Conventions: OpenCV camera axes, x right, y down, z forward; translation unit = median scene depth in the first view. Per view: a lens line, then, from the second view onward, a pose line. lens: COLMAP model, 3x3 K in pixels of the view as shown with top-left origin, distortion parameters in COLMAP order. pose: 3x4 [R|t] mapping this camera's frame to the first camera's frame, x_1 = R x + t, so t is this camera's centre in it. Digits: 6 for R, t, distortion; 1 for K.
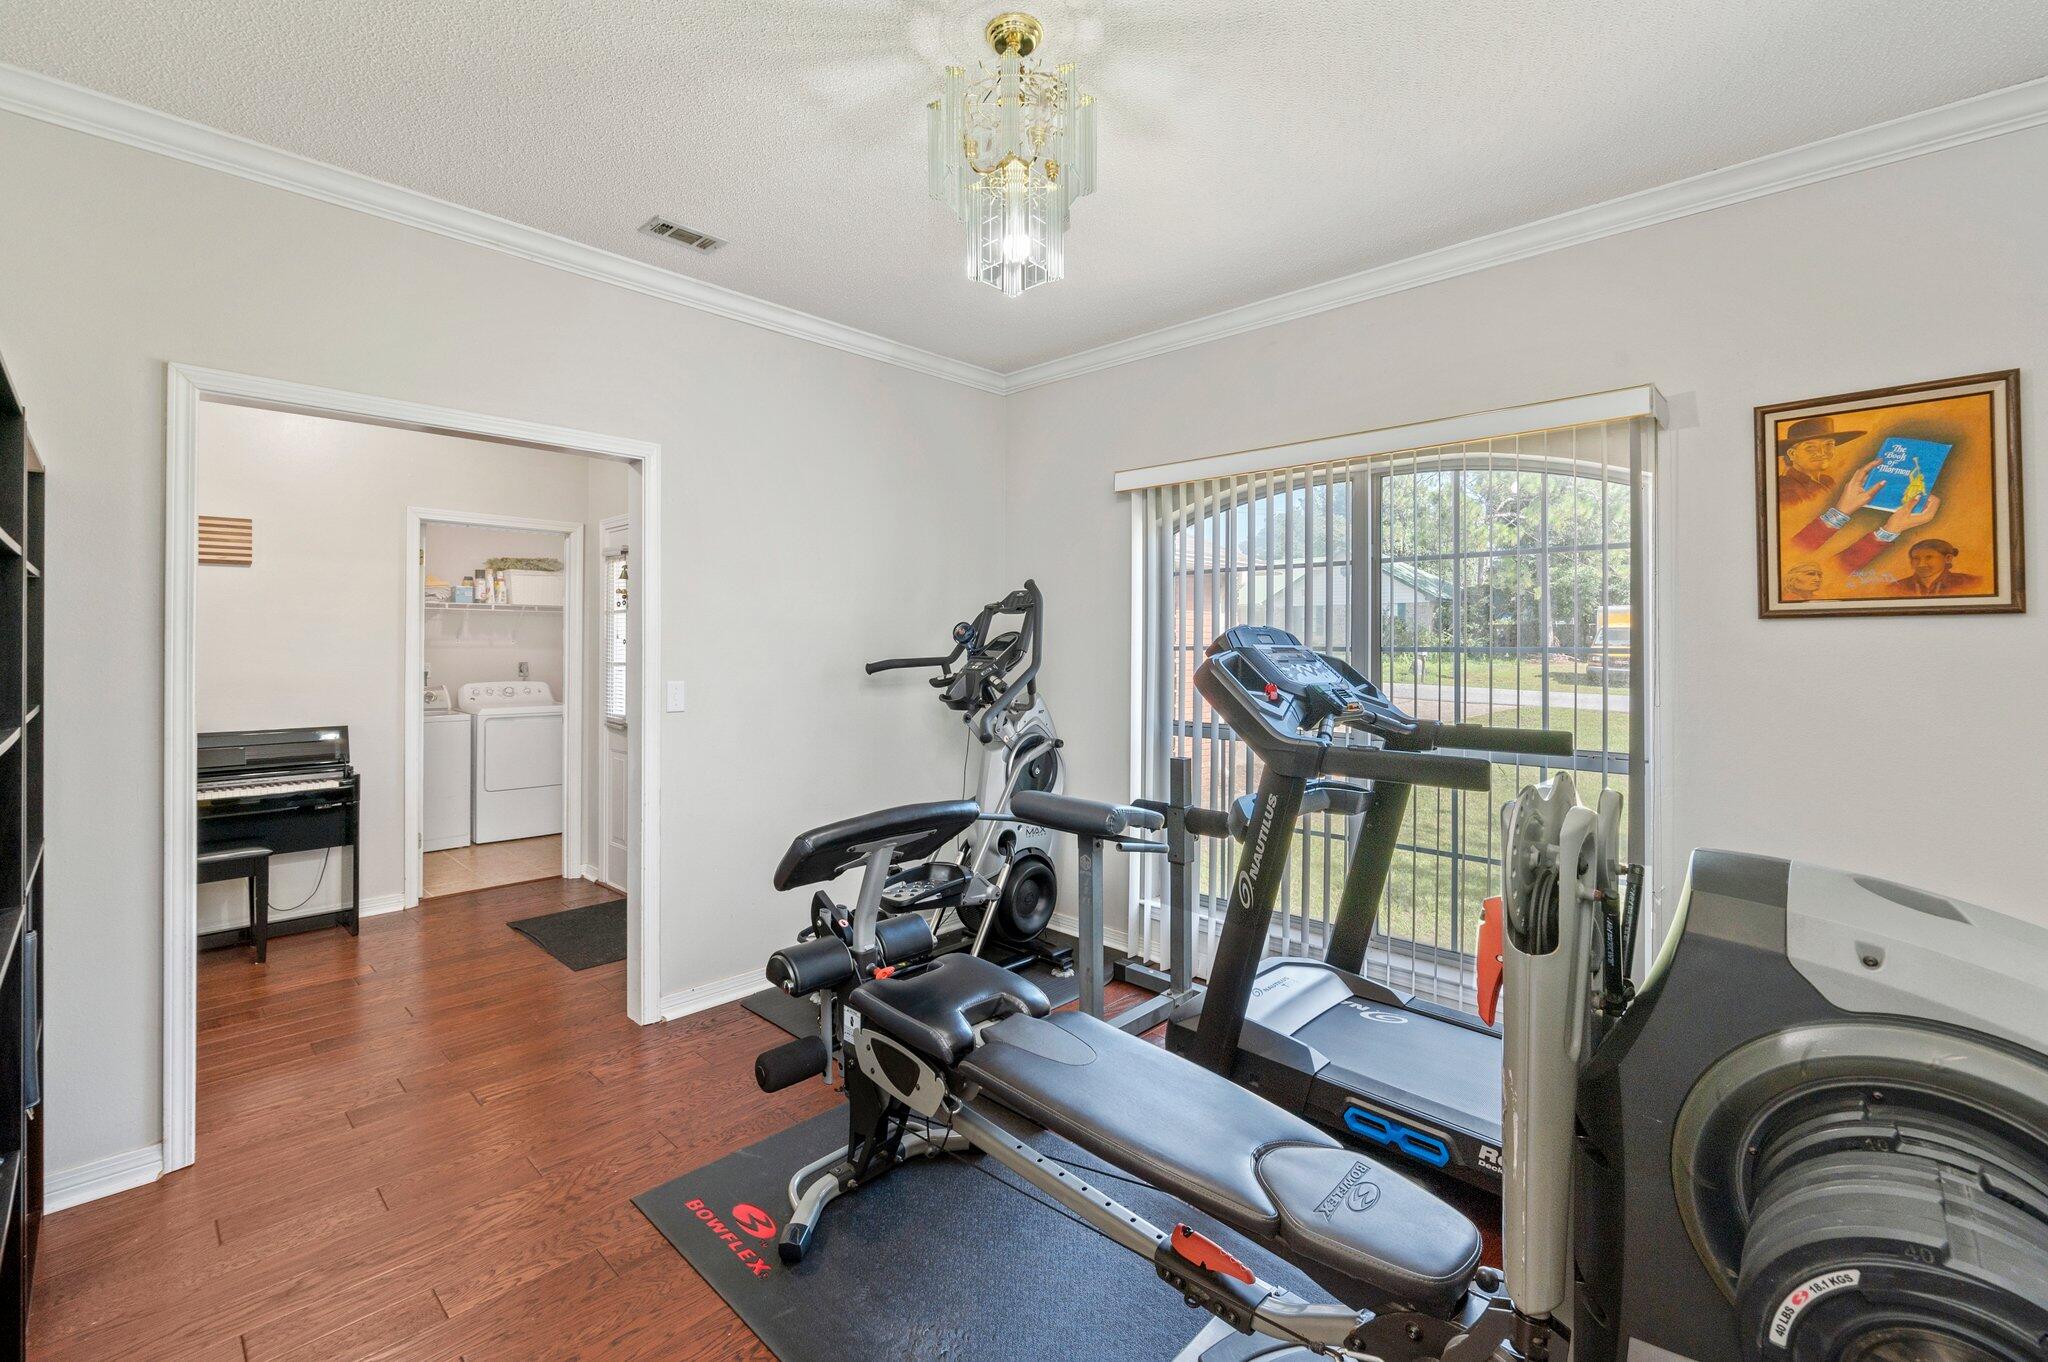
lens RADIAL K [[846.7, 0, 1030.8], [0, 846.7, 628.6], [0, 0, 1]] dist [0.000593, 0.000034]
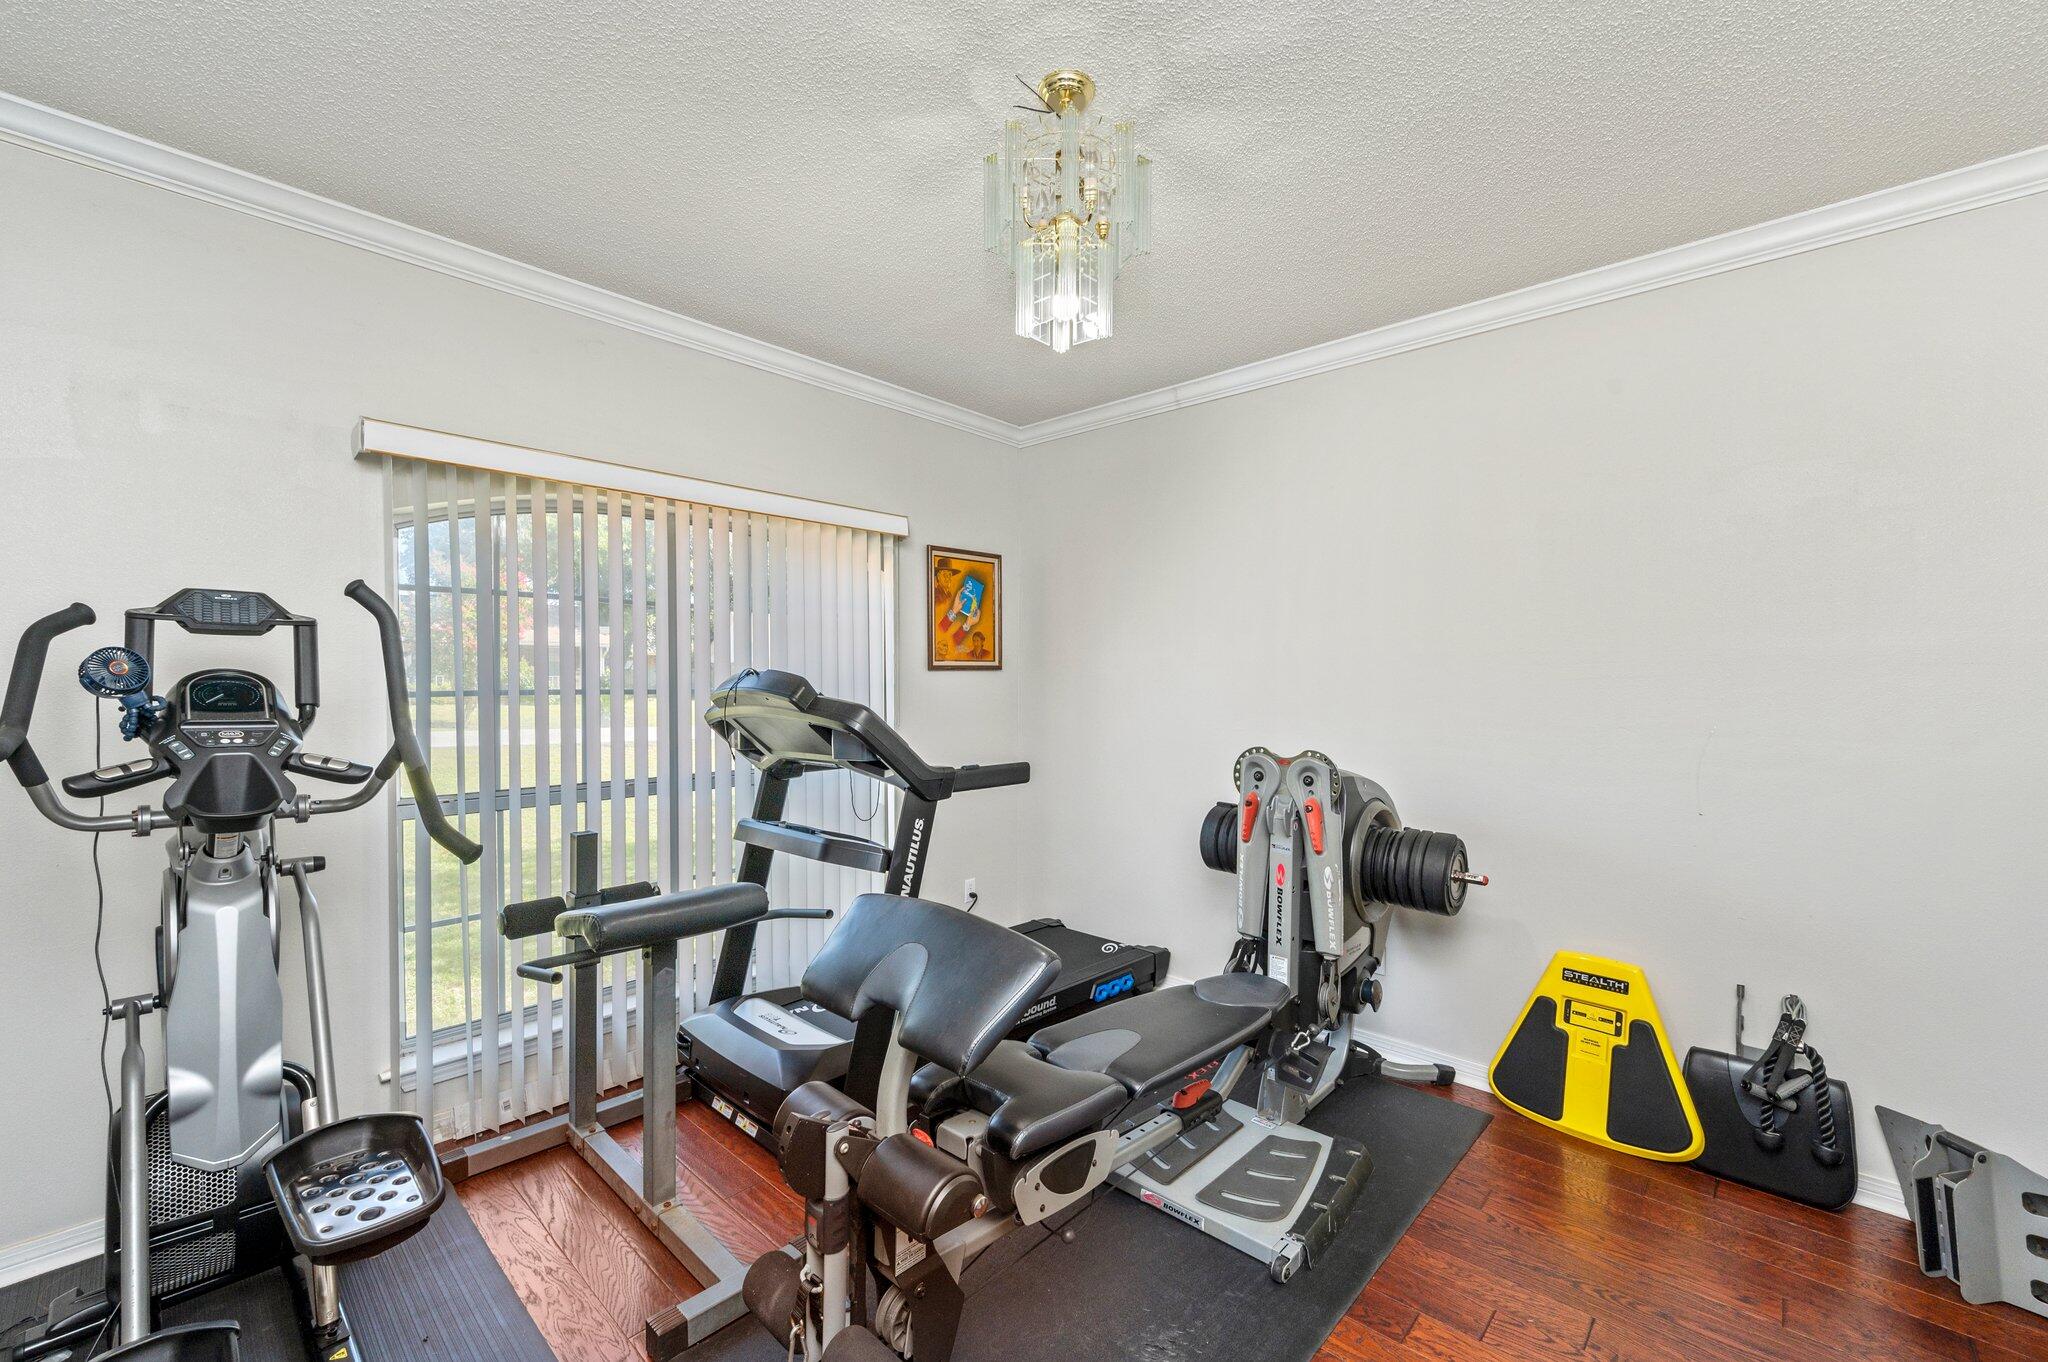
lens RADIAL K [[836.8, 0, 1028.0], [0, 836.8, 650.8], [0, 0, 1]] dist [0.000044, -0.000037]
pose [[-0.001604, 0.036130, 0.999346, -0.854366], [-0.006763, 0.999324, -0.036141, 0.008689], [-0.999976, -0.006817, -0.001358, 0.856788]]
